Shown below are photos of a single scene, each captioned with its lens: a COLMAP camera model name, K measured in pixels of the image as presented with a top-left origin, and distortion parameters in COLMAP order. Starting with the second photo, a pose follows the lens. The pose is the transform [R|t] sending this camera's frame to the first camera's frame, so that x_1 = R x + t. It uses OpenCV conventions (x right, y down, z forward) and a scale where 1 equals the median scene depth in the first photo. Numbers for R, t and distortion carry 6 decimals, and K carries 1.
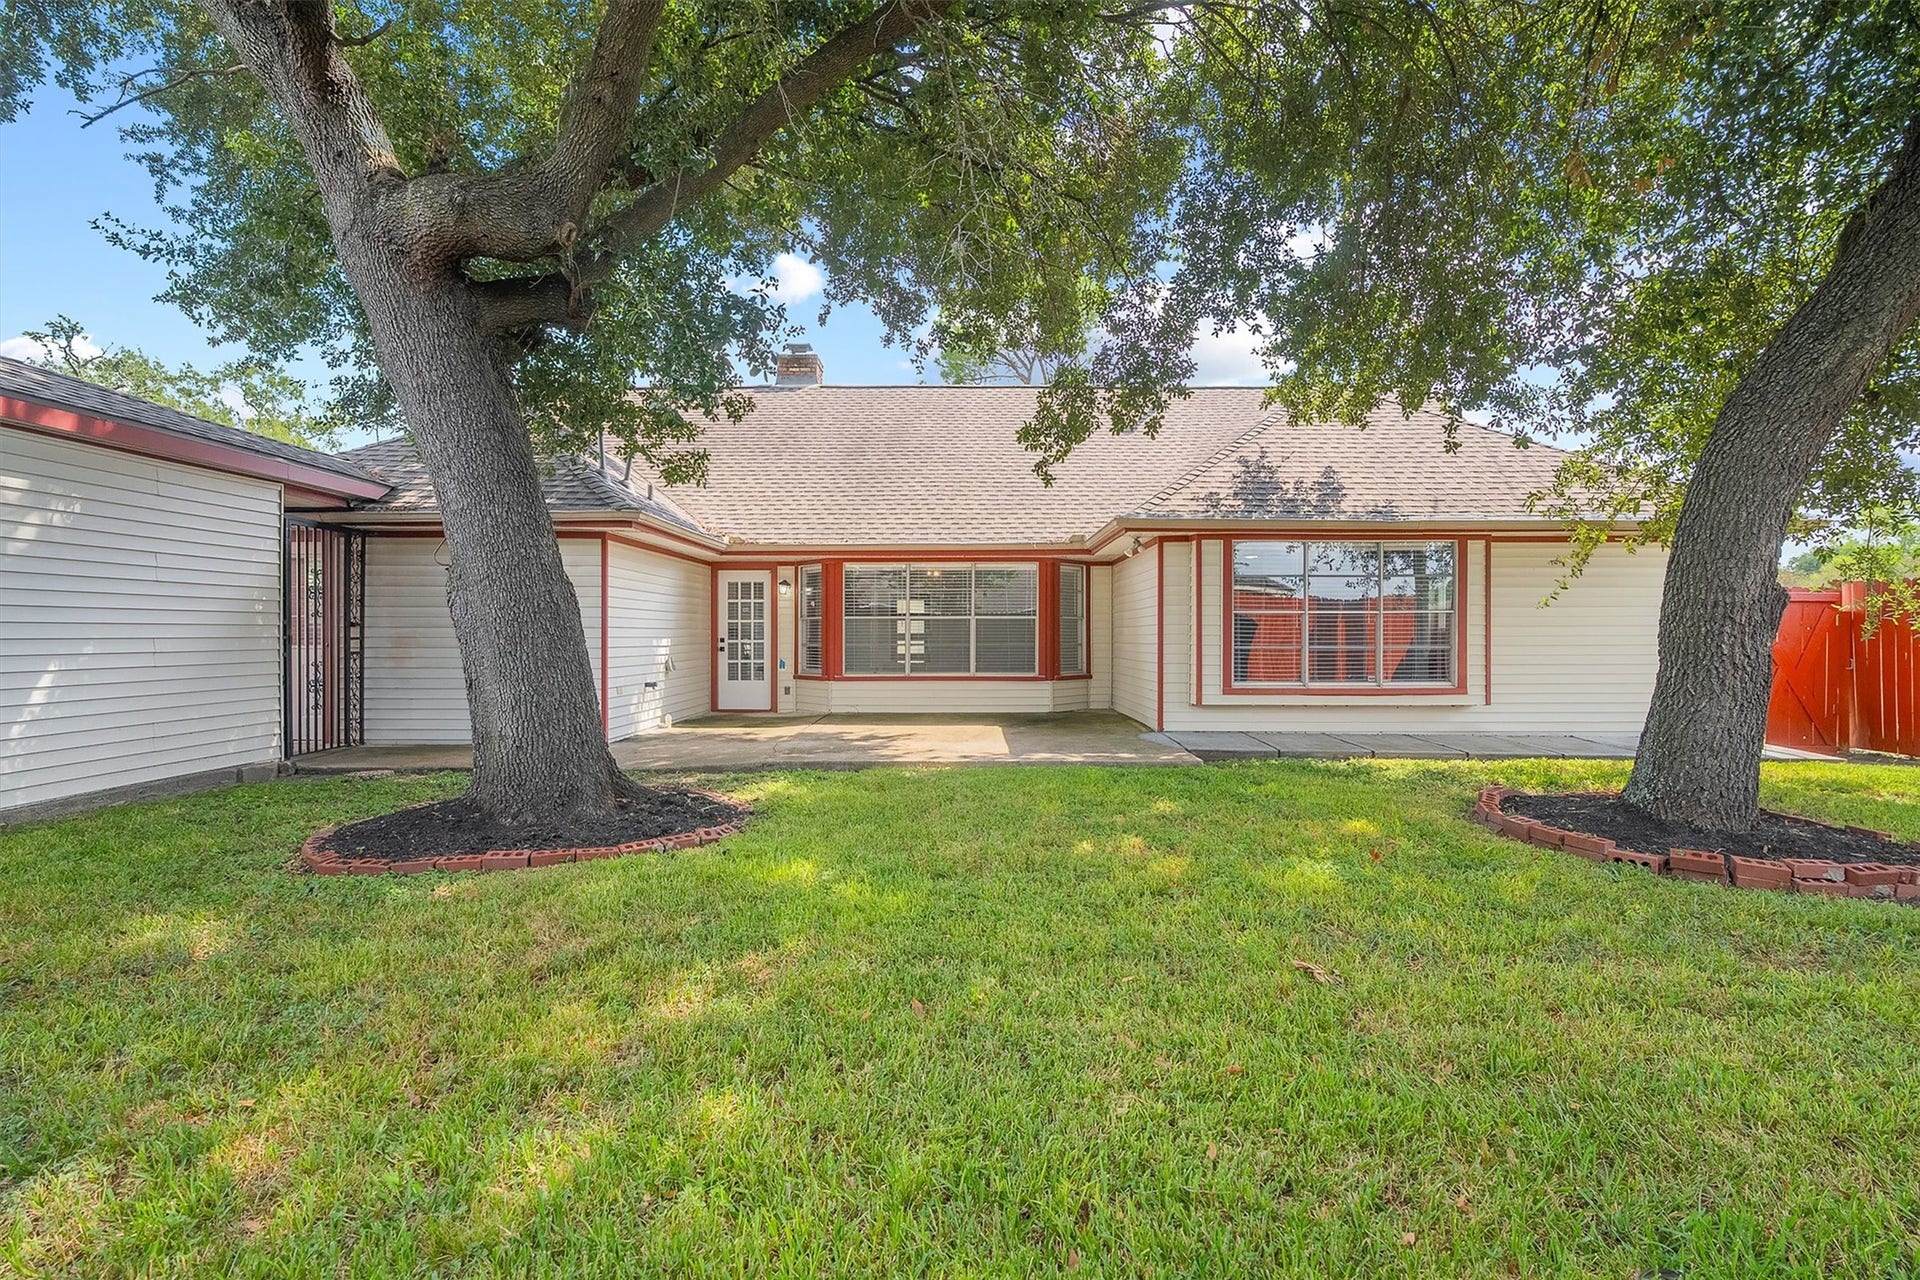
lens RADIAL K [[868.4, 0, 961.5], [0, 868.4, 639.3], [0, 0, 1]] dist [0.004497, 0.000492]
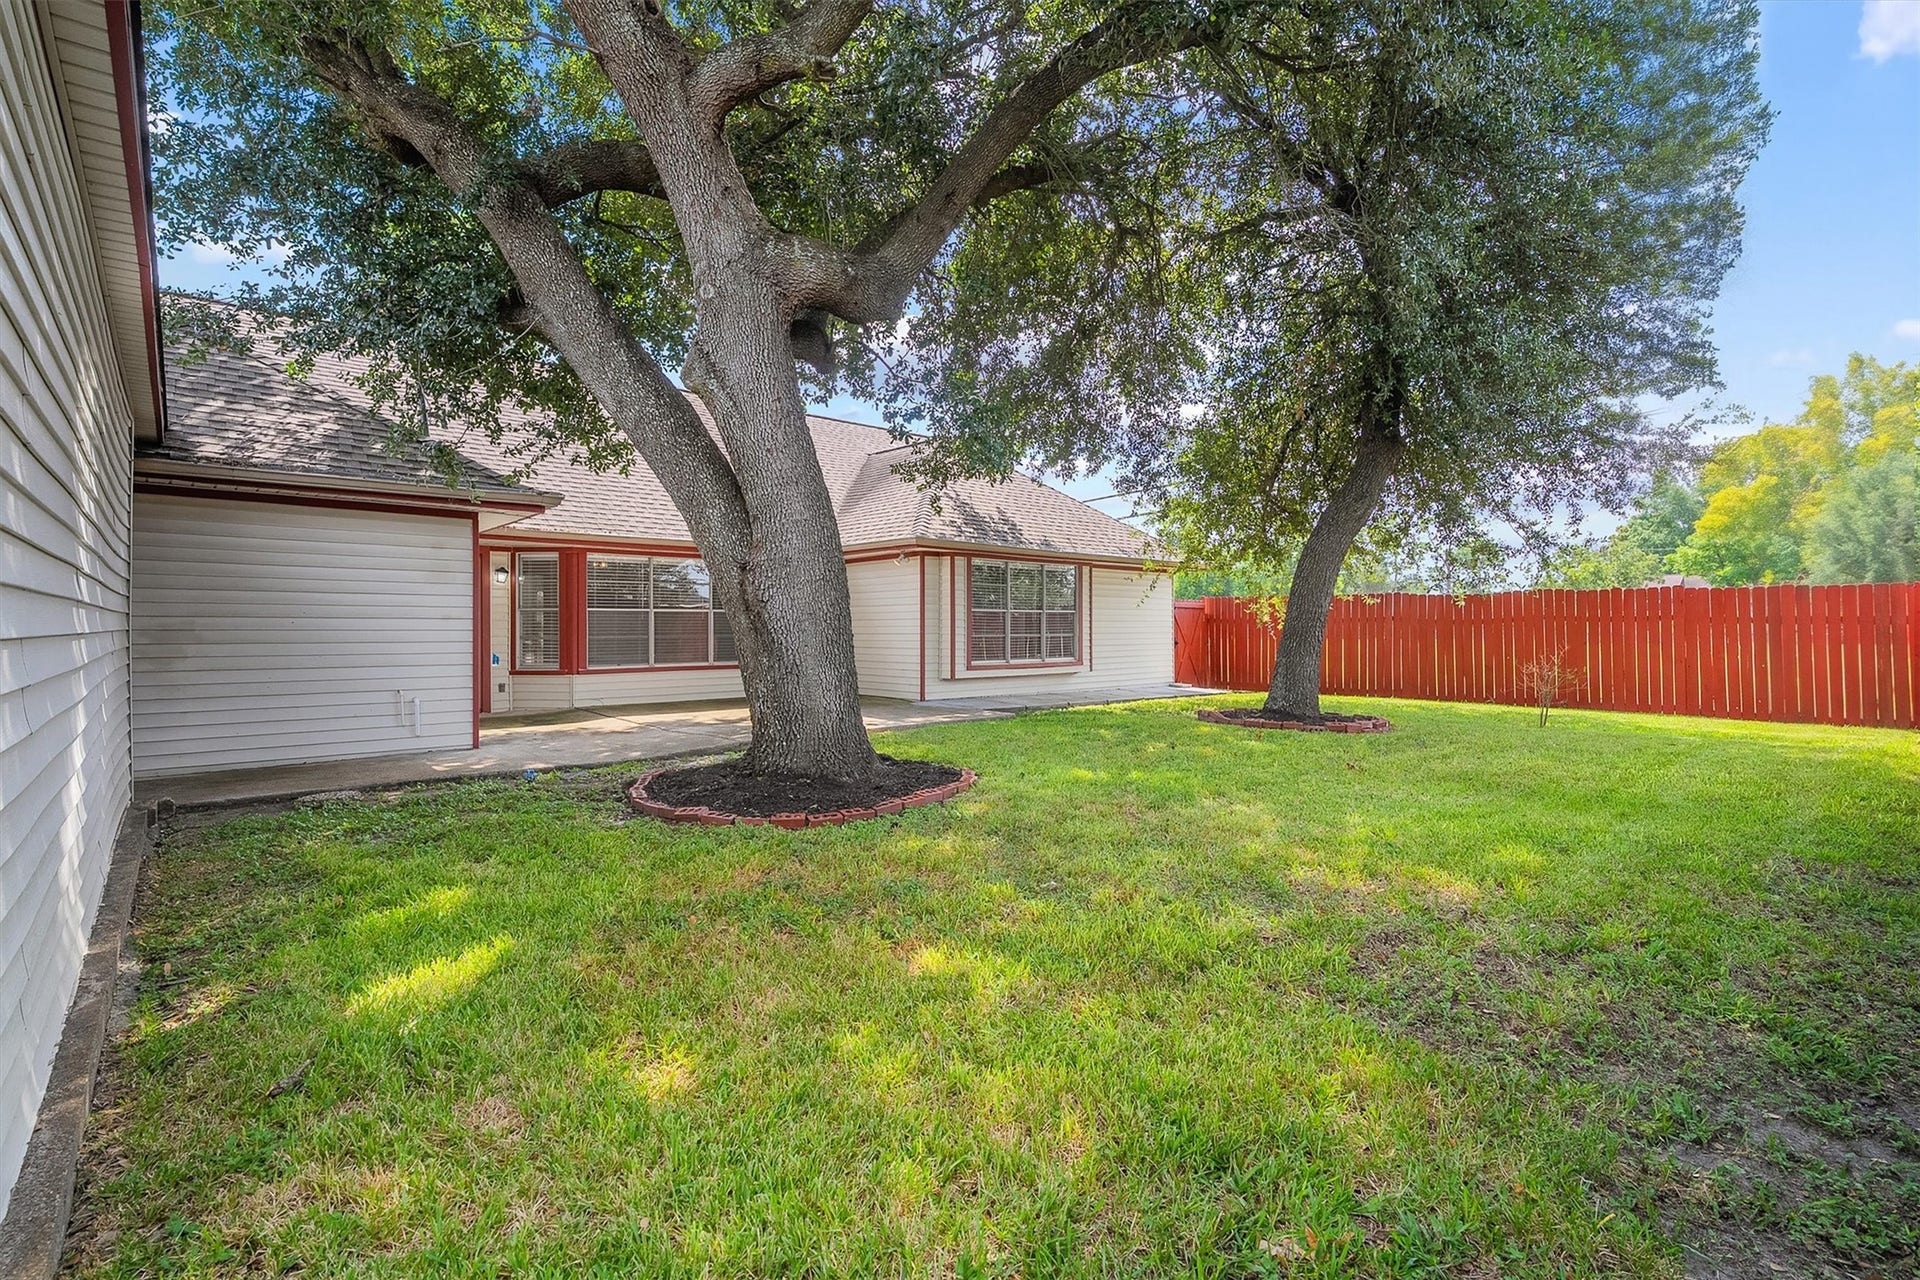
lens RADIAL K [[868.4, 0, 959.6], [0, 868.4, 628.3], [0, 0, 1]] dist [0.004497, 0.000492]
pose [[0.741834, -0.001228, 0.670583, -0.615714], [0.003552, 0.999991, -0.002098, 0.000295], [-0.670575, 0.003938, 0.741832, -0.003428]]
